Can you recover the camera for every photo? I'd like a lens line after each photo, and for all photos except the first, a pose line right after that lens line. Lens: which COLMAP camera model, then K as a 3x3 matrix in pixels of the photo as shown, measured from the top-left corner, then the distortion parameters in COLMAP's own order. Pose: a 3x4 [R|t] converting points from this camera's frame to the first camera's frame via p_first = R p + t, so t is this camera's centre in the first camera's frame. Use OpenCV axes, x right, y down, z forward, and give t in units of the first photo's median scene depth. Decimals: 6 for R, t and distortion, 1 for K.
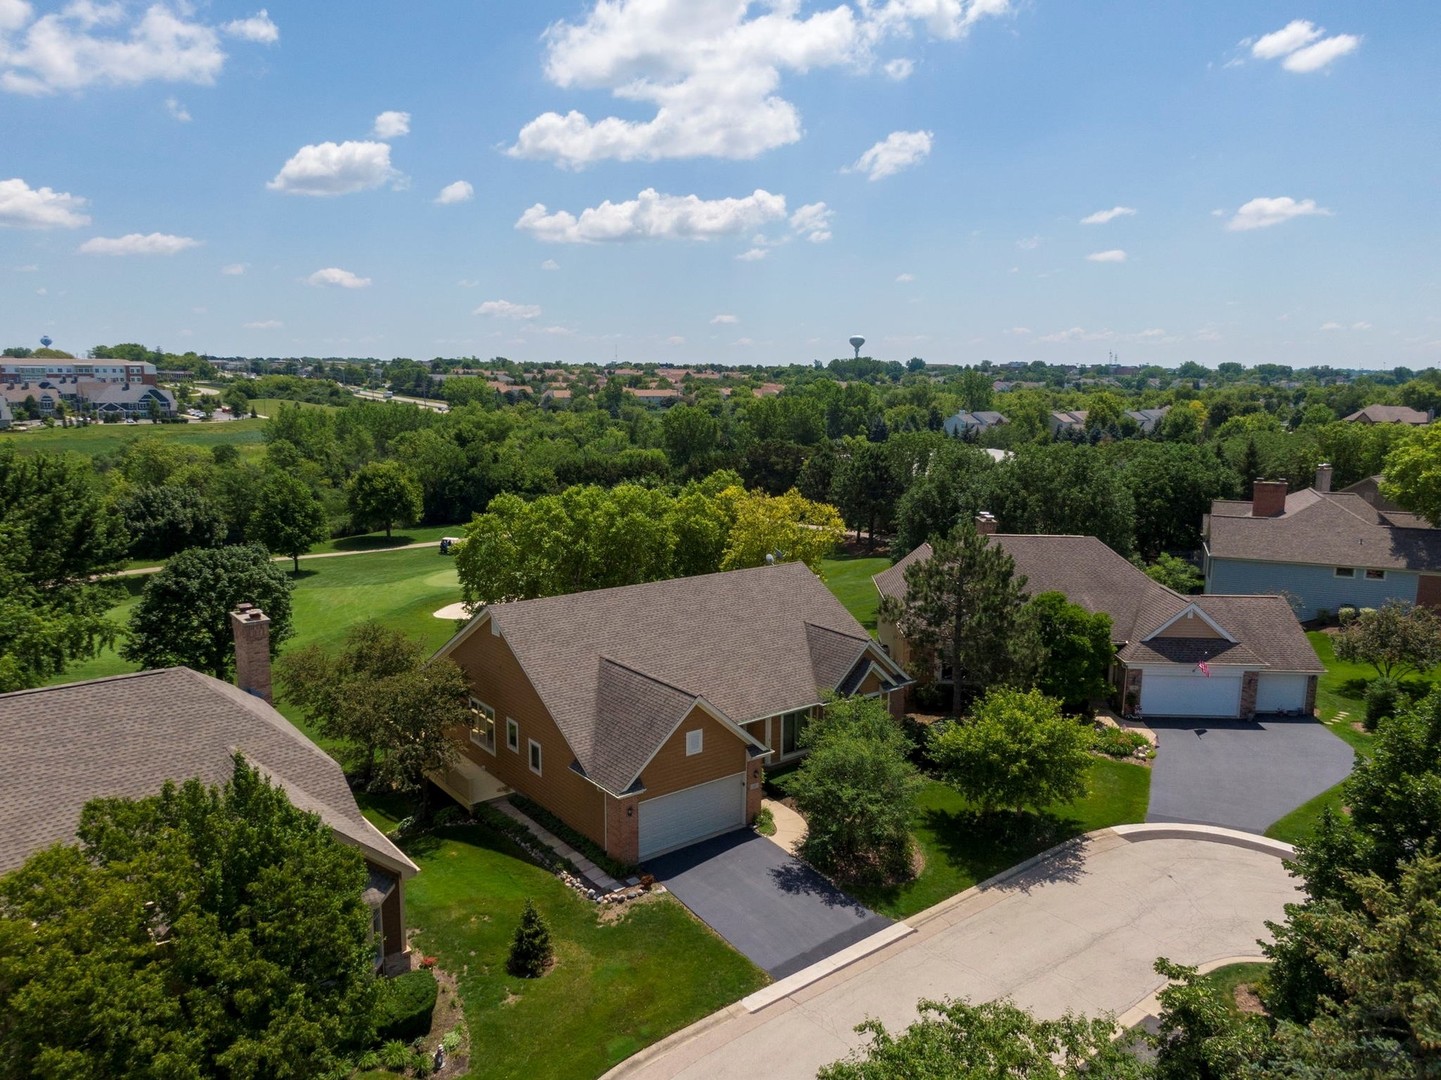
lens RADIAL K [[1022.5, 0, 723.9], [0, 1022.5, 541.6], [0, 0, 1]] dist [0.010662, -0.016412]
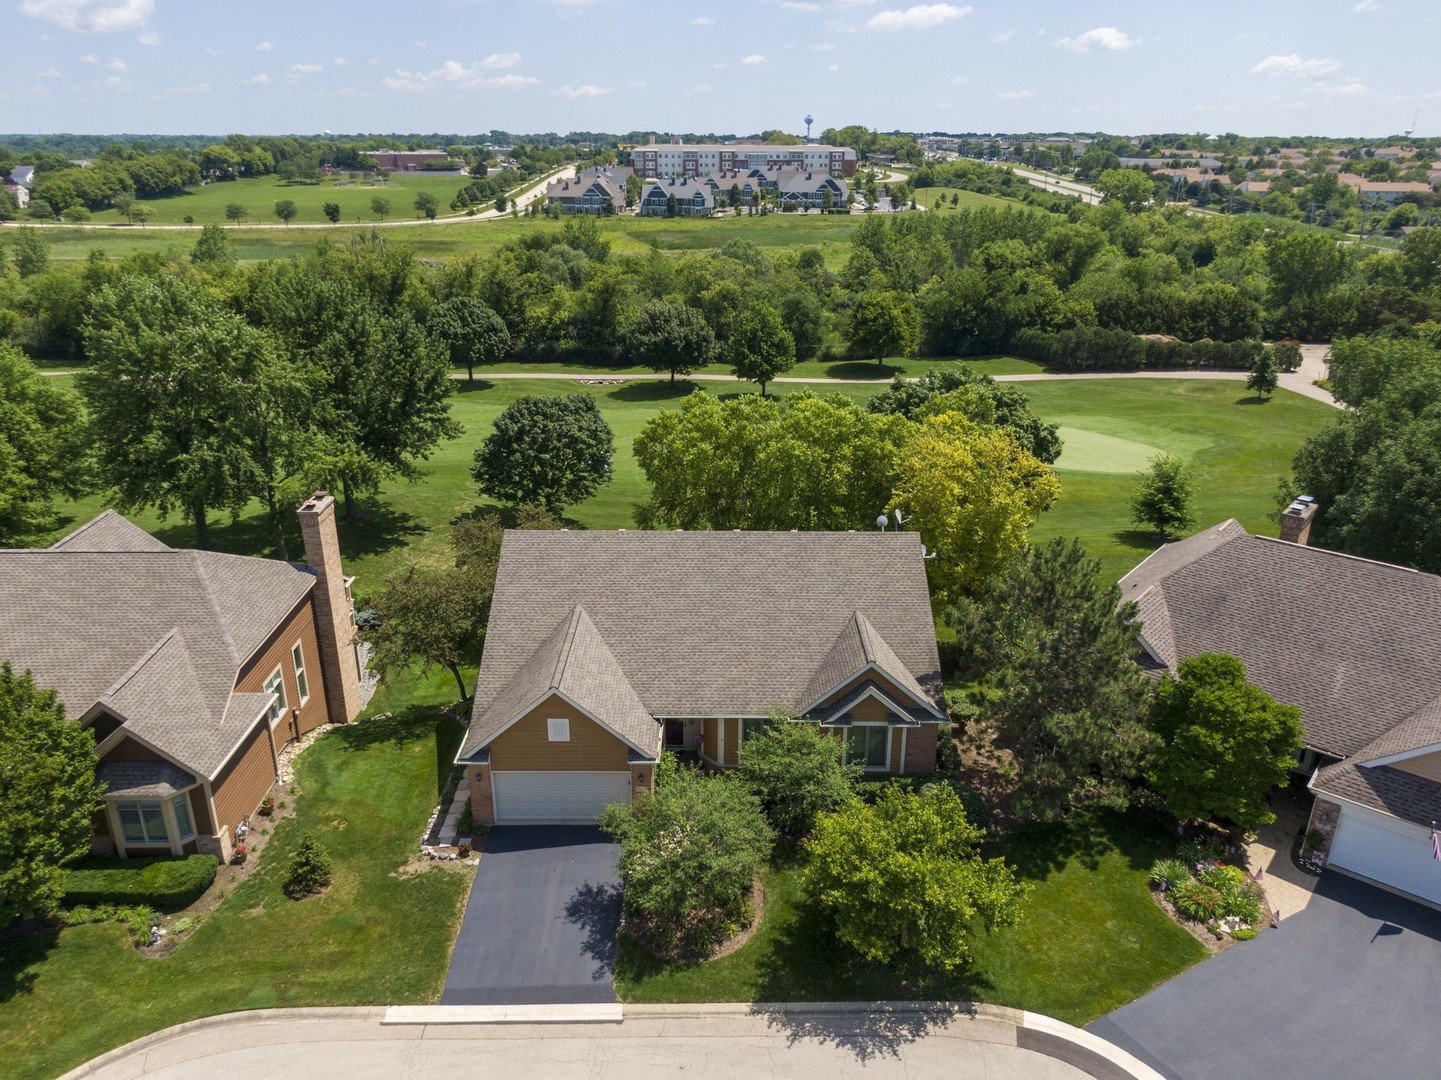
lens RADIAL K [[1022.5, 0, 715.5], [0, 1022.5, 541.0], [0, 0, 1]] dist [0.010662, -0.016412]
pose [[0.787353, 0.217573, -0.576833, 0.197984], [-0.097013, 0.967724, 0.232593, -0.069831], [0.608821, -0.127172, 0.783048, 0.119926]]
